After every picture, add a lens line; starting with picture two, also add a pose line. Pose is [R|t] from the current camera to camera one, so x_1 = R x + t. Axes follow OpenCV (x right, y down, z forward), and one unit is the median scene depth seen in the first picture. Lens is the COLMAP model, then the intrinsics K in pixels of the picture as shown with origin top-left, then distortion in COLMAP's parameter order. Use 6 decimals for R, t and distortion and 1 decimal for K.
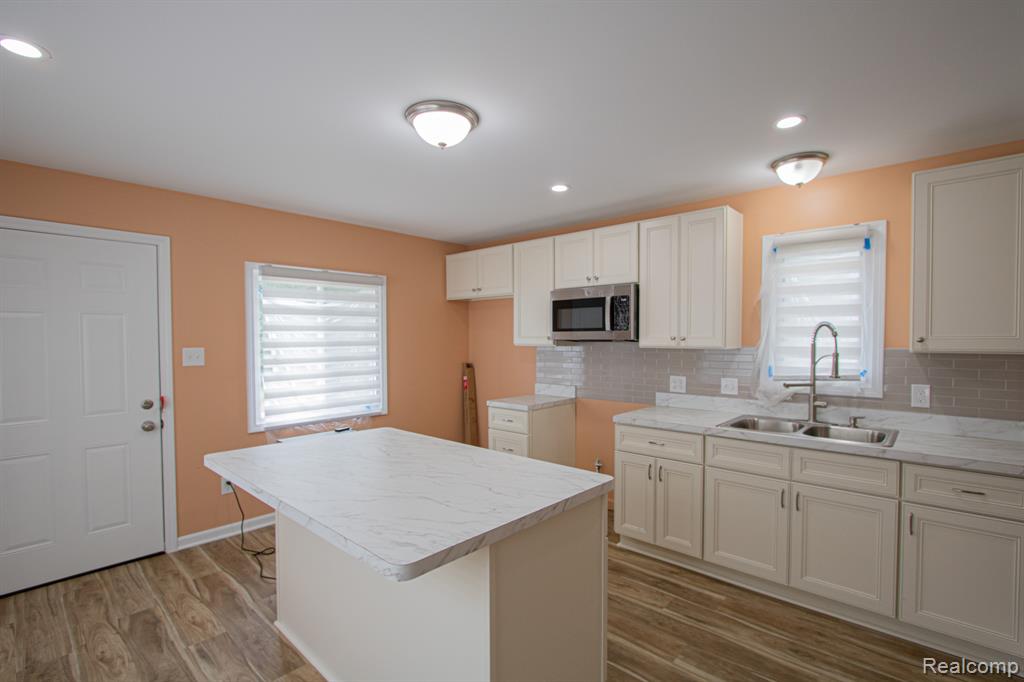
lens RADIAL K [[475.4, 0, 506.6], [0, 475.4, 349.8], [0, 0, 1]] dist [-0.017225, 0.004465]
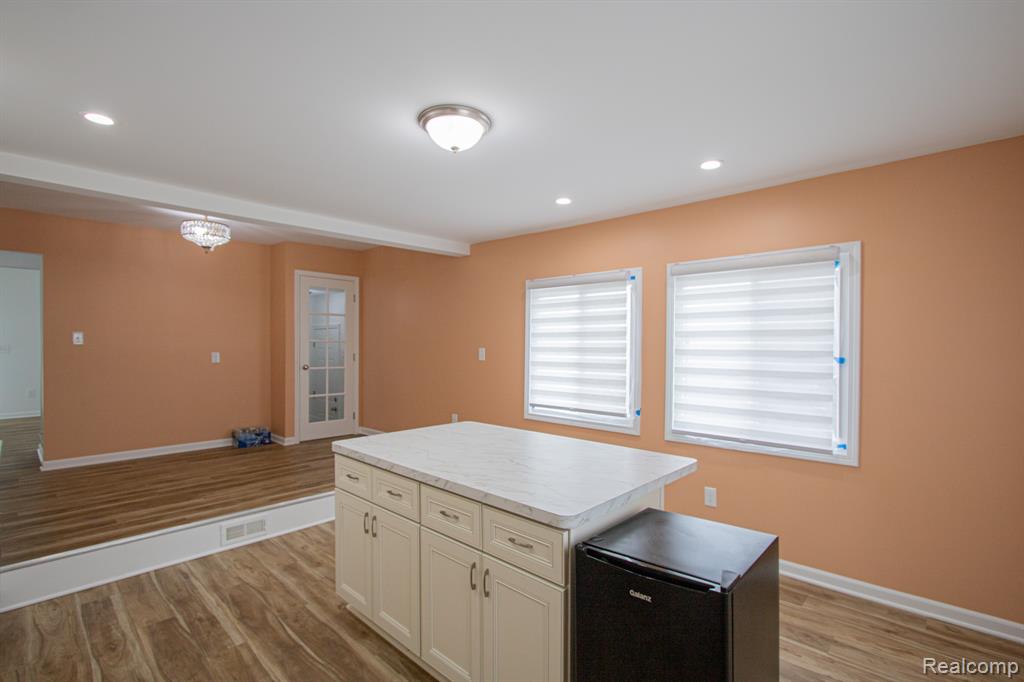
lens RADIAL K [[475.4, 0, 511.1], [0, 475.4, 347.3], [0, 0, 1]] dist [-0.017225, 0.004465]
pose [[-0.999997, 0.001803, 0.001835, -0.176132], [0.001856, 0.999567, 0.029372, -0.028976], [-0.001781, 0.029376, -0.999567, 1.388329]]
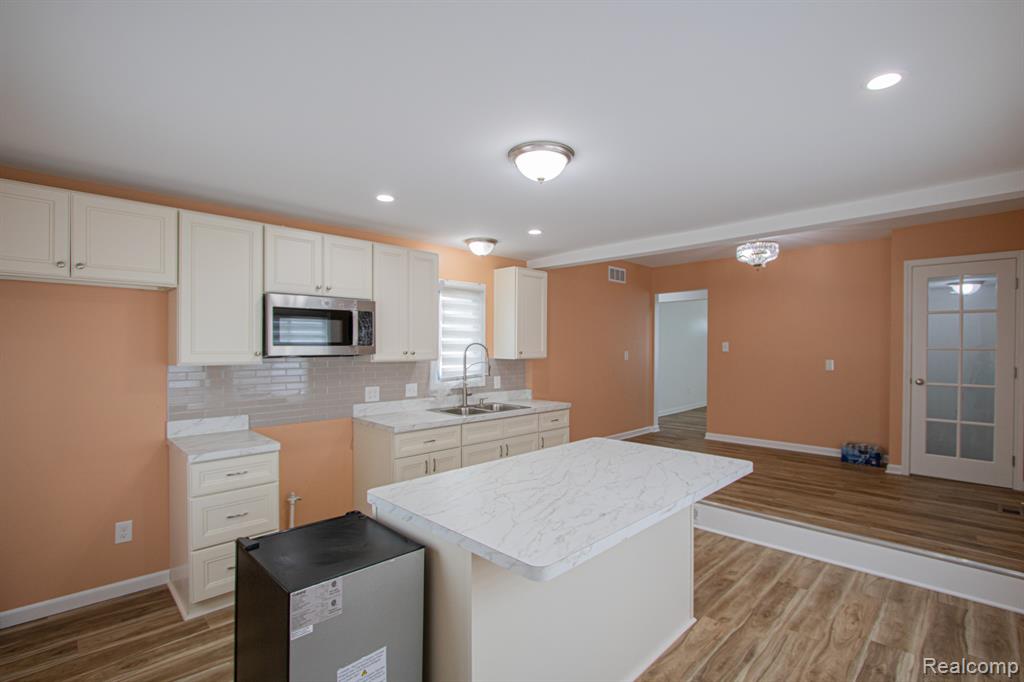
lens RADIAL K [[475.4, 0, 532.6], [0, 475.4, 349.6], [0, 0, 1]] dist [-0.017225, 0.004465]
pose [[0.016092, -0.003489, 0.999864, -0.848771], [0.023607, 0.999716, 0.003108, -0.029628], [-0.999592, 0.023554, 0.016170, 0.694682]]
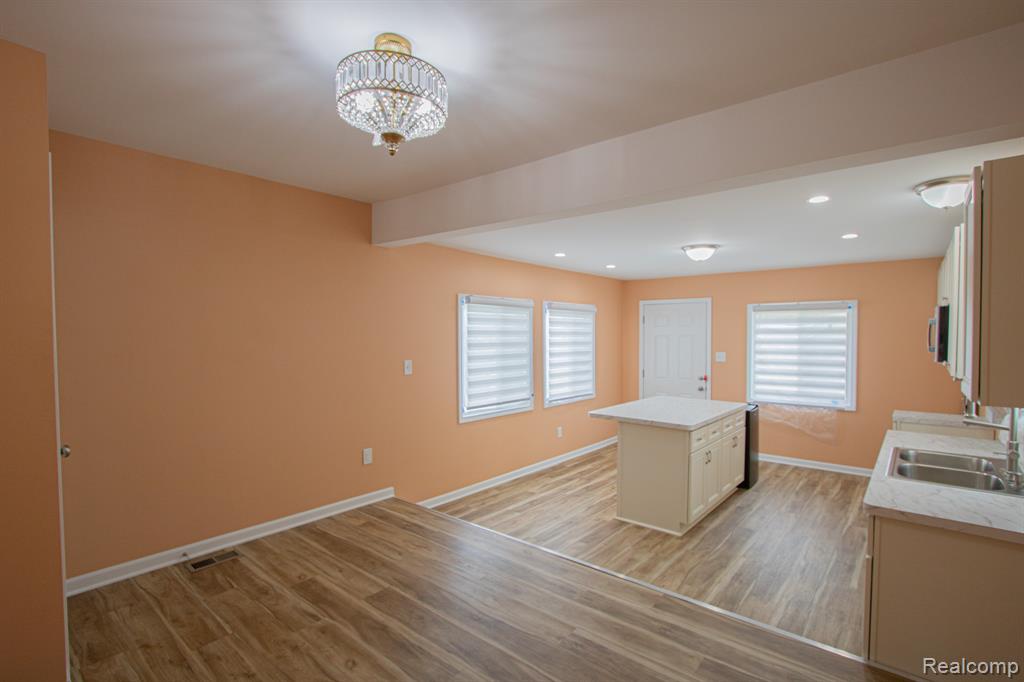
lens RADIAL K [[475.4, 0, 527.6], [0, 475.4, 349.6], [0, 0, 1]] dist [-0.017225, 0.004465]
pose [[0.058778, 0.036485, -0.997604, 1.303932], [-0.023599, 0.999103, 0.035150, -0.069076], [0.997992, 0.021477, 0.059586, 0.092210]]
